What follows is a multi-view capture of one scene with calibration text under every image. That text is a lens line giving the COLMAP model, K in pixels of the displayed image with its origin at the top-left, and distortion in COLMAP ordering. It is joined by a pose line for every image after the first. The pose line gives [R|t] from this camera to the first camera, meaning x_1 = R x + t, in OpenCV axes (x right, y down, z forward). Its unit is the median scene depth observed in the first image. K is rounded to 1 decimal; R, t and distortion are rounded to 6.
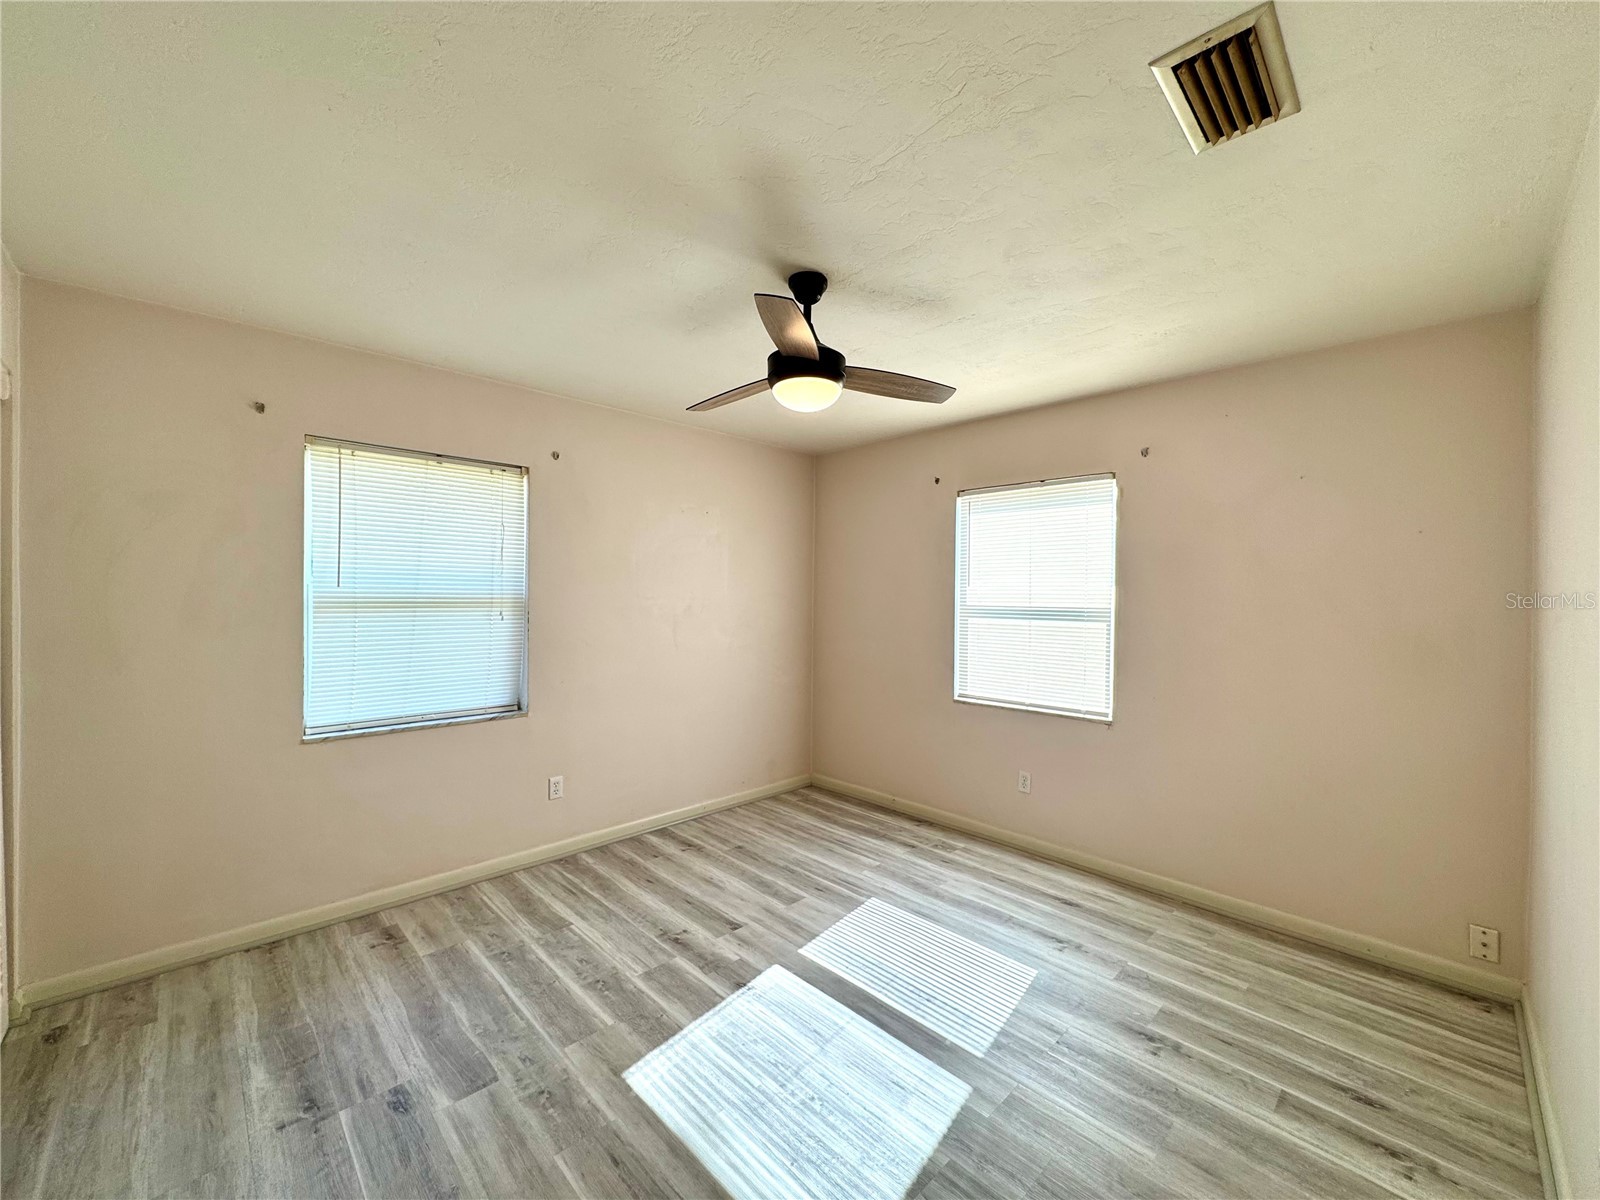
lens RADIAL K [[638.1, 0, 800.9], [0, 638.1, 592.4], [0, 0, 1]] dist [-0.001451, 0.000233]
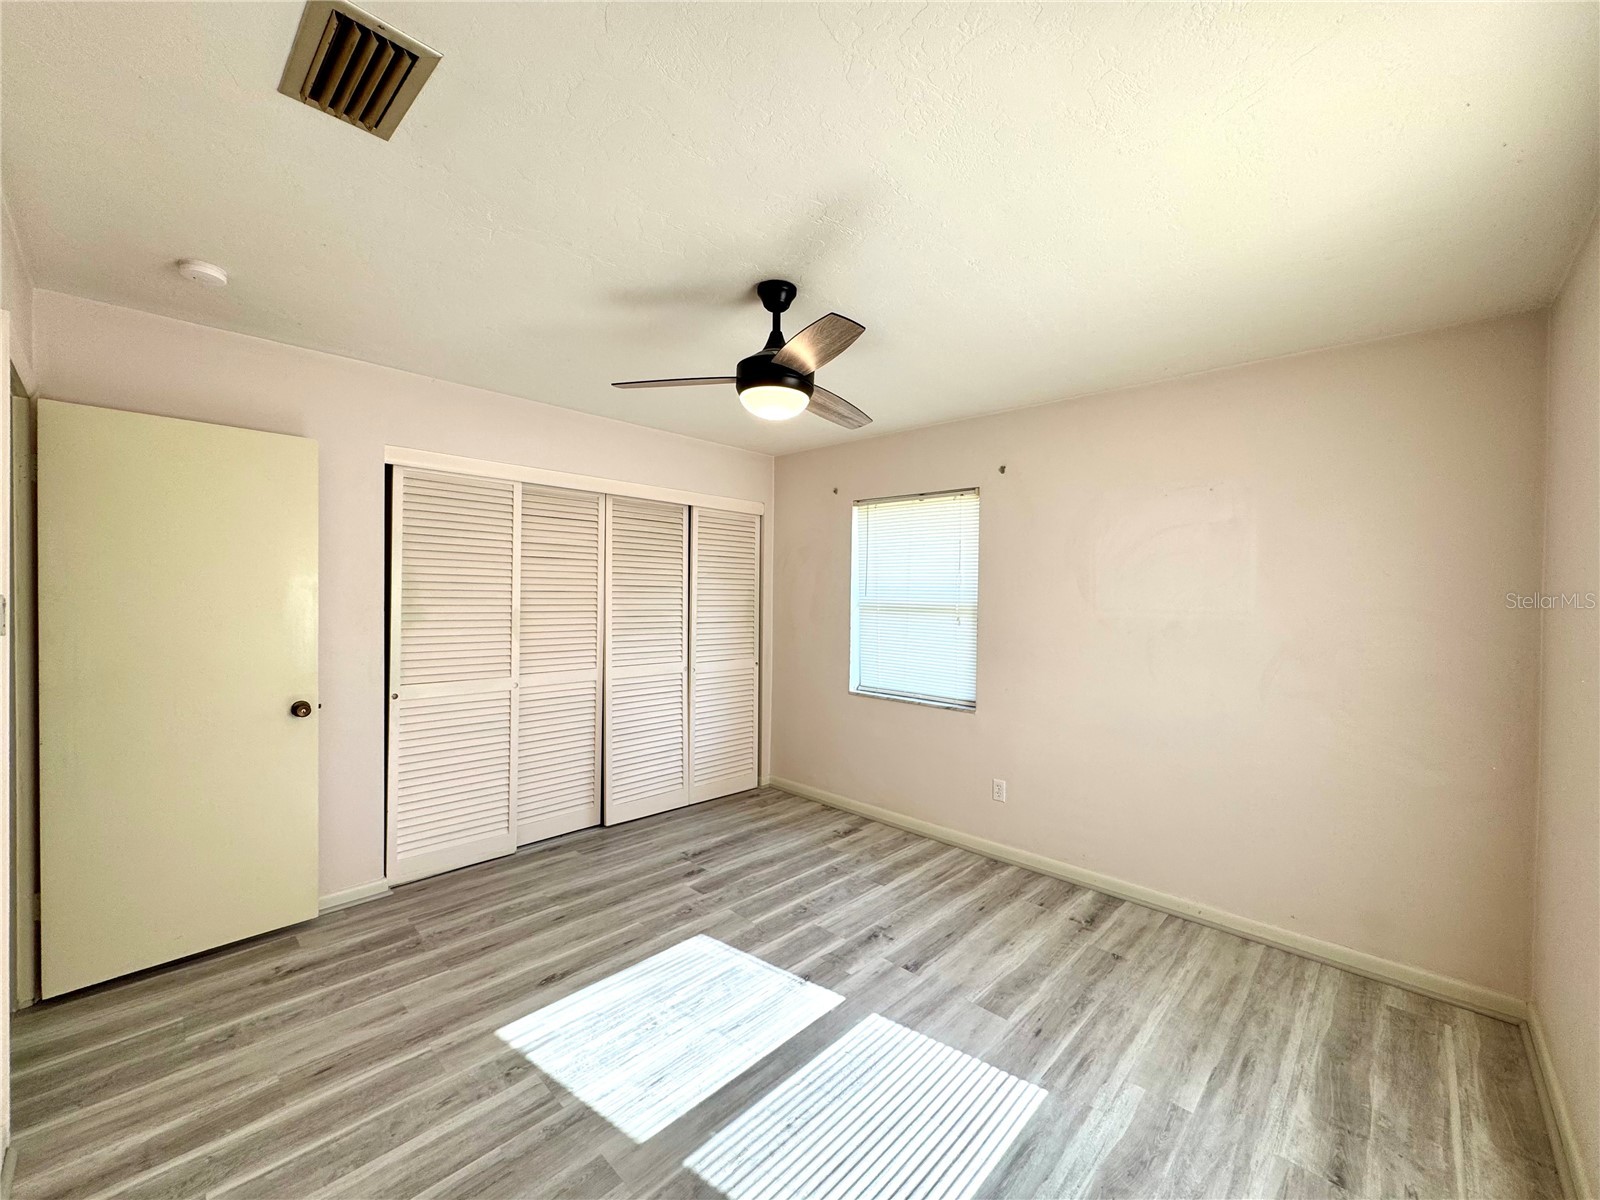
lens RADIAL K [[638.1, 0, 800.5], [0, 638.1, 596.1], [0, 0, 1]] dist [-0.001451, 0.000233]
pose [[0.031943, -0.002408, -0.999487, 0.757839], [-0.009297, 0.999953, -0.002706, -0.003274], [0.999446, 0.009379, 0.031919, 0.760808]]
